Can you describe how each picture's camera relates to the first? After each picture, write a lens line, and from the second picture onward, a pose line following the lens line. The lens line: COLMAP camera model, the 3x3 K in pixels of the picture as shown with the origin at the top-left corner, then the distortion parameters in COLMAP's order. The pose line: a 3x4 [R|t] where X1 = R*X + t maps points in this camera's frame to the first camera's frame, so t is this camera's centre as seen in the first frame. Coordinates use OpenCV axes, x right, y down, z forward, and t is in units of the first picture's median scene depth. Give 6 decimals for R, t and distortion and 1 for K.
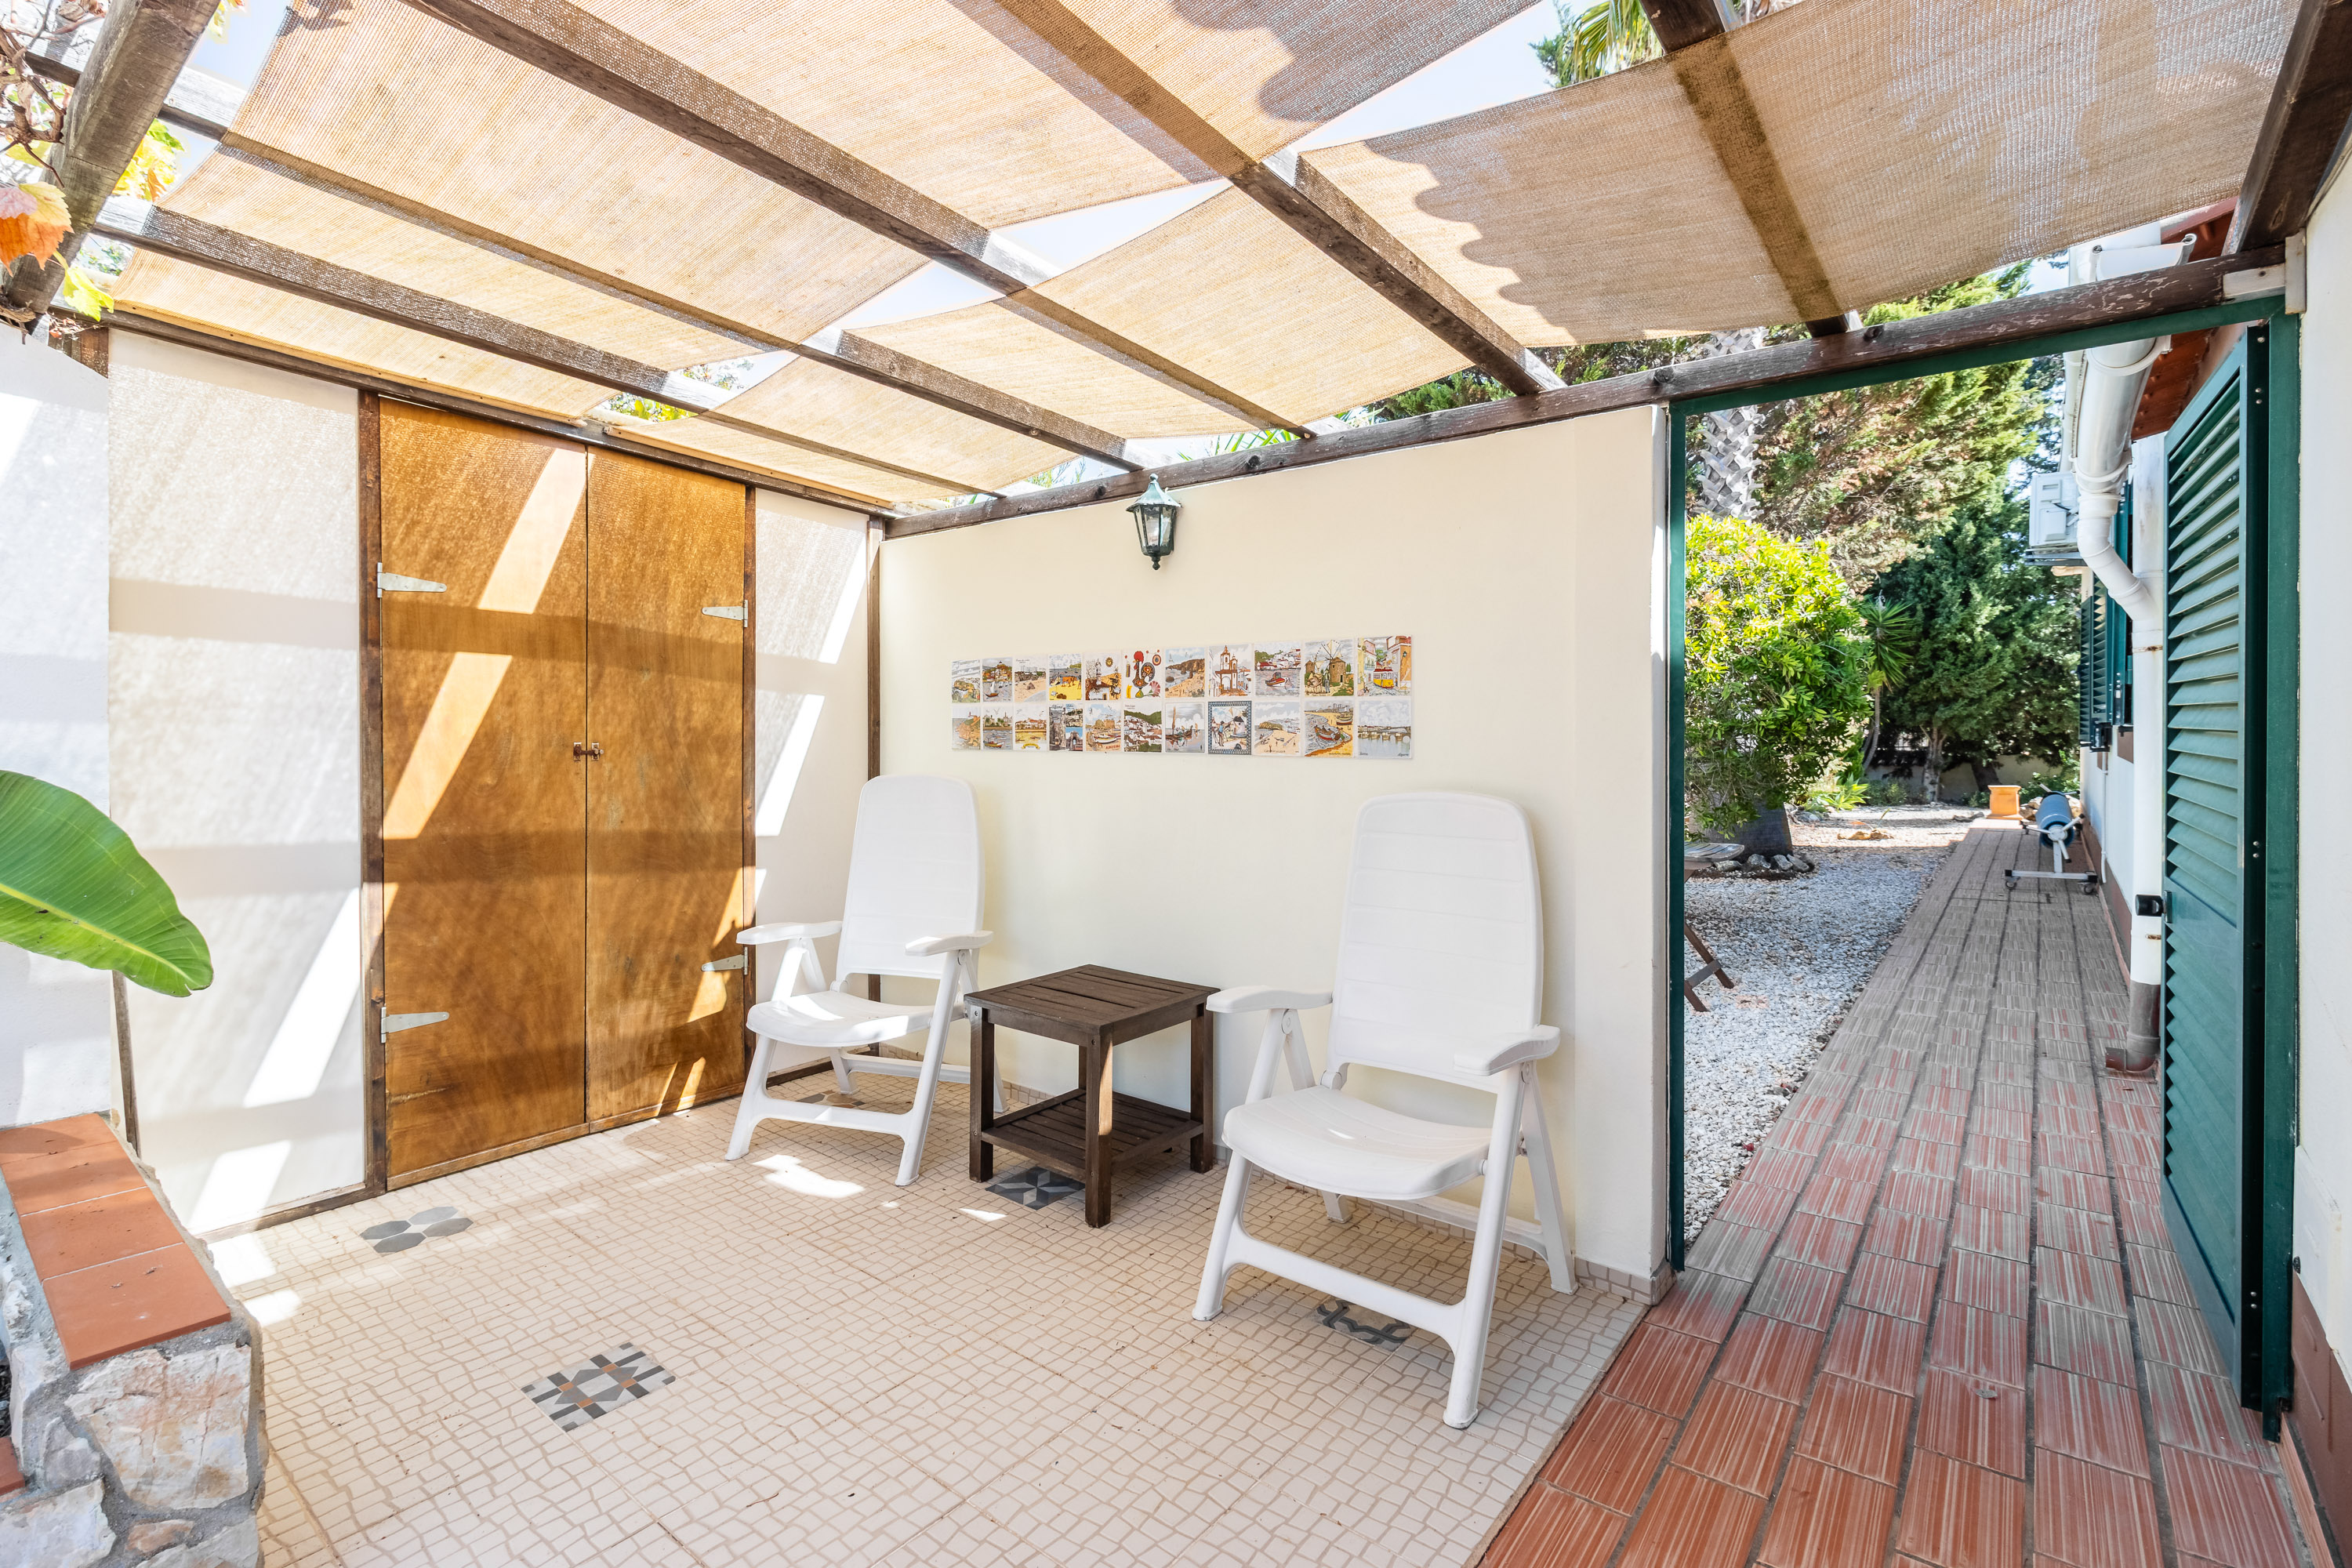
lens RADIAL K [[1084.1, 0, 1176.1], [0, 1084.1, 778.2], [0, 0, 1]] dist [-0.004952, 0.000471]
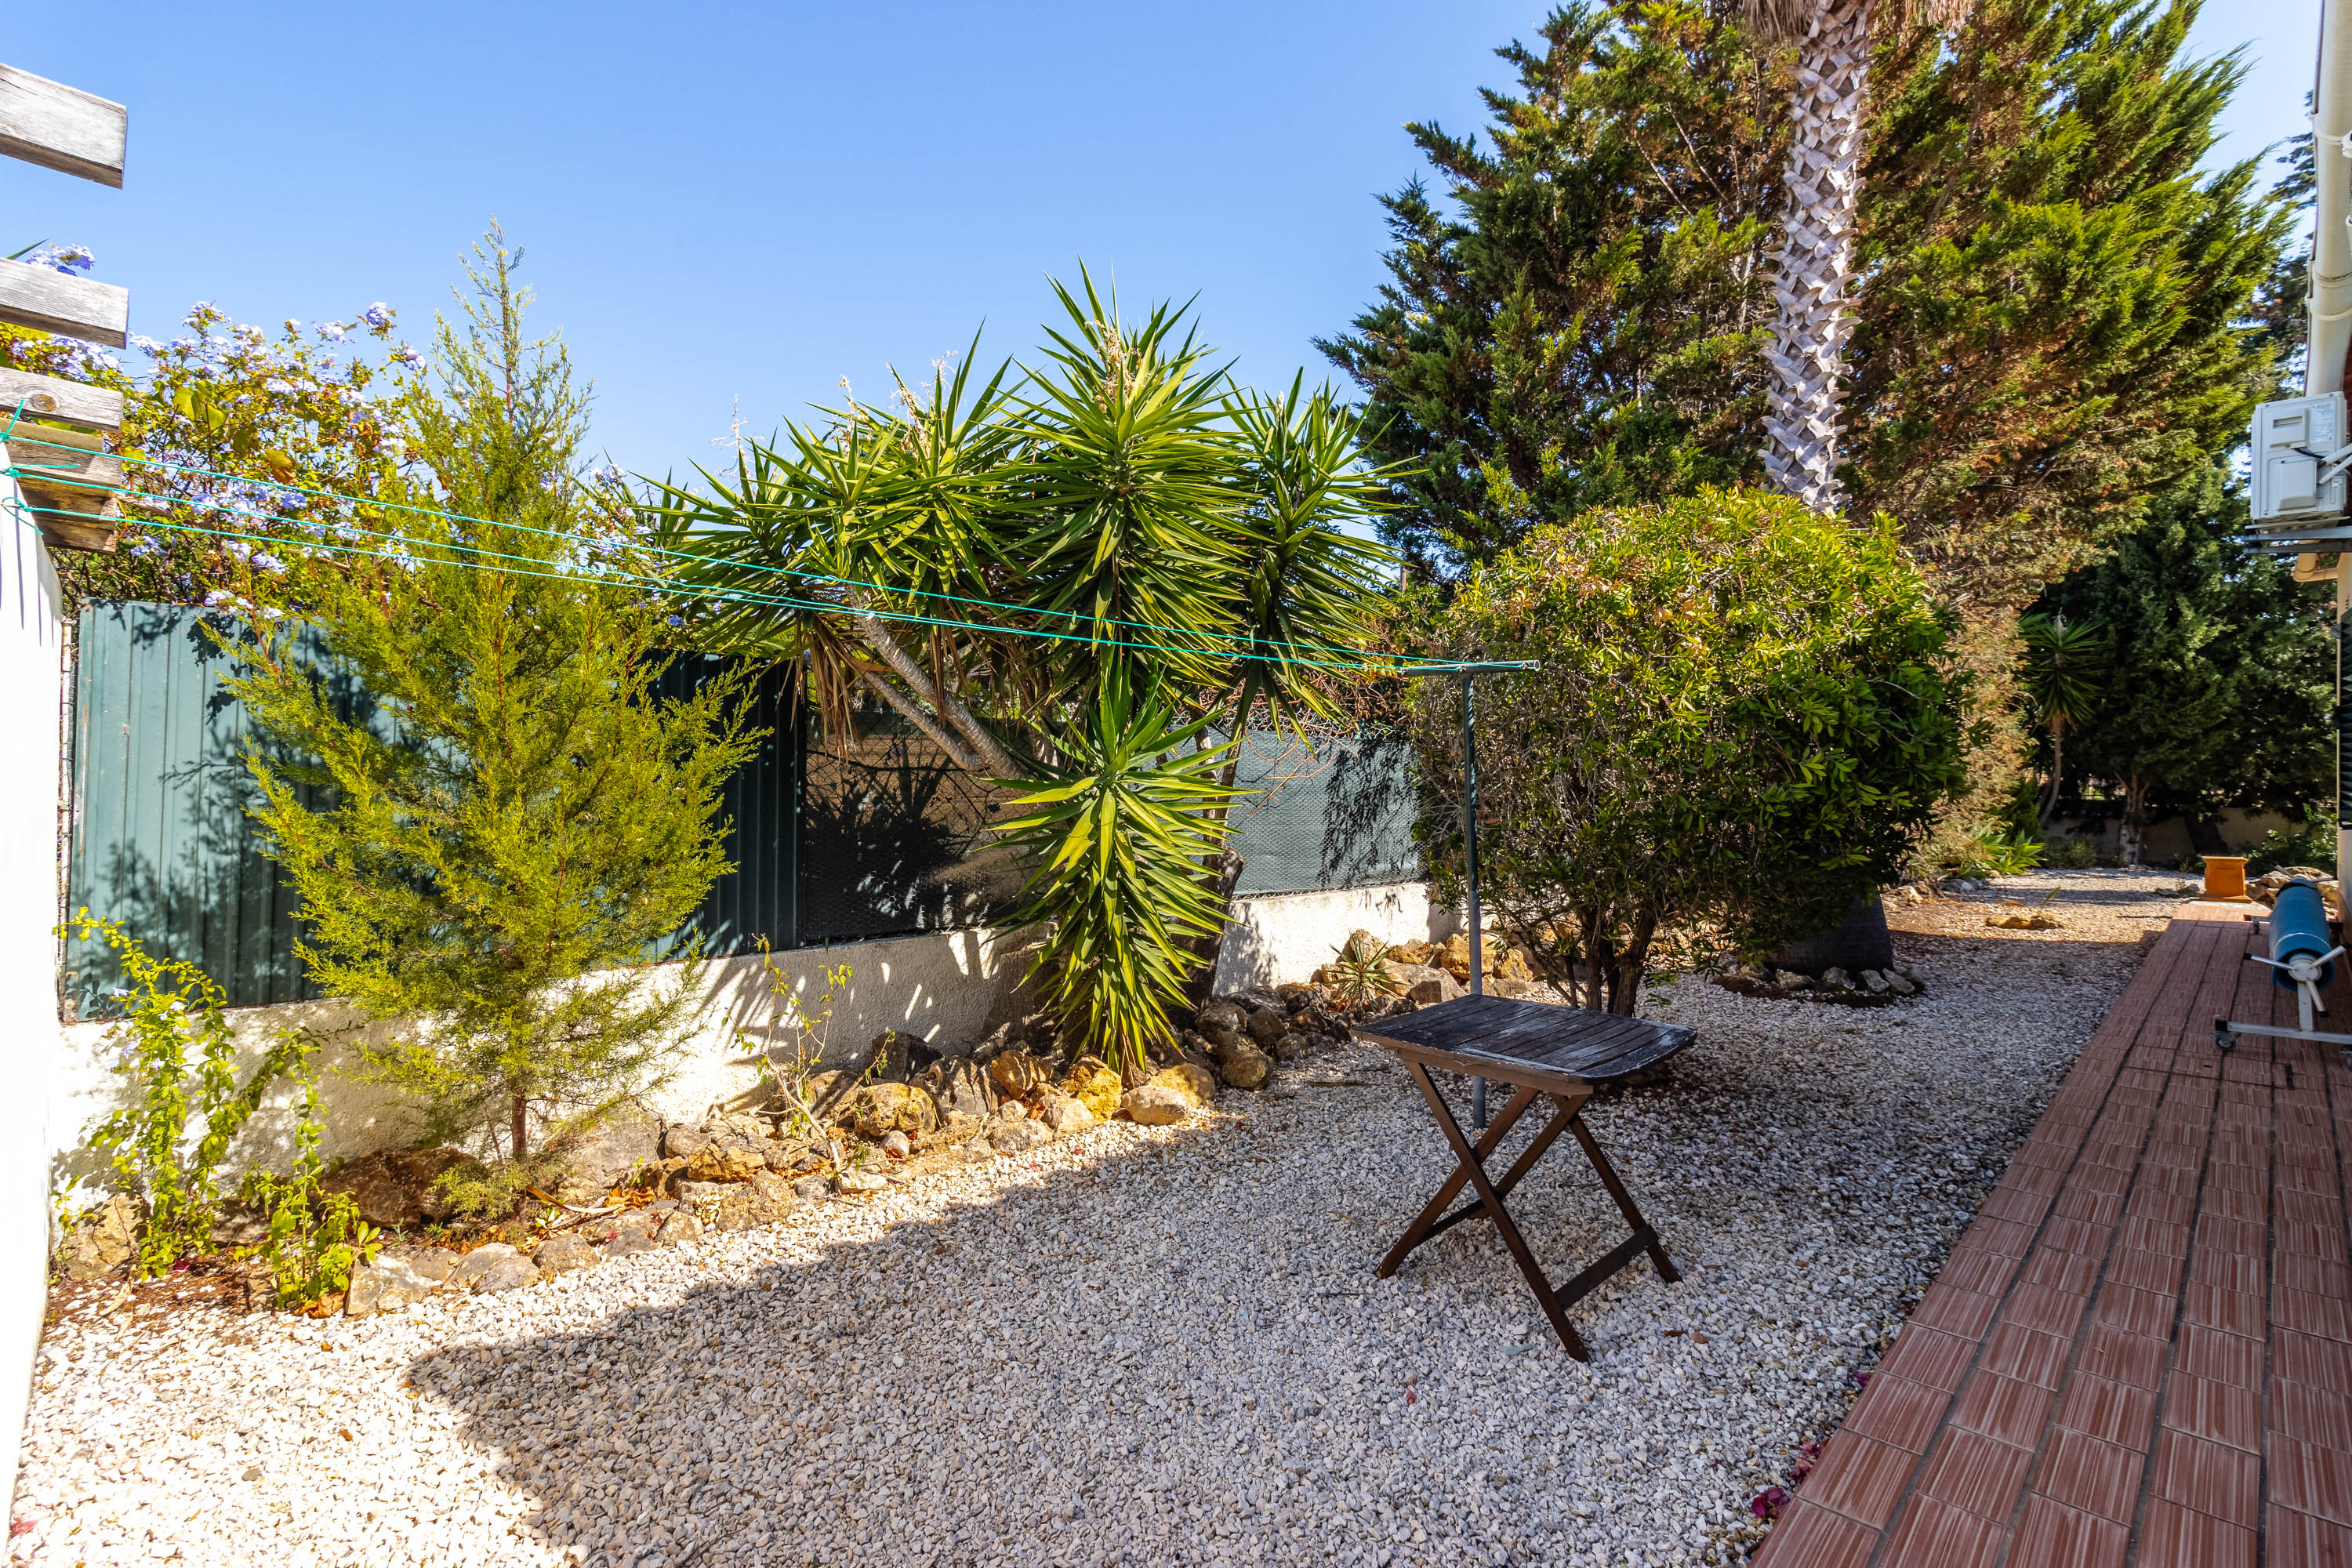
lens RADIAL K [[1084.1, 0, 1173.3], [0, 1084.1, 783.4], [0, 0, 1]] dist [-0.004952, 0.000471]
pose [[0.992410, 0.009594, -0.122595, 0.151665], [-0.012291, 0.999698, -0.021263, -0.025782], [0.122354, 0.022609, 0.992229, 0.187348]]
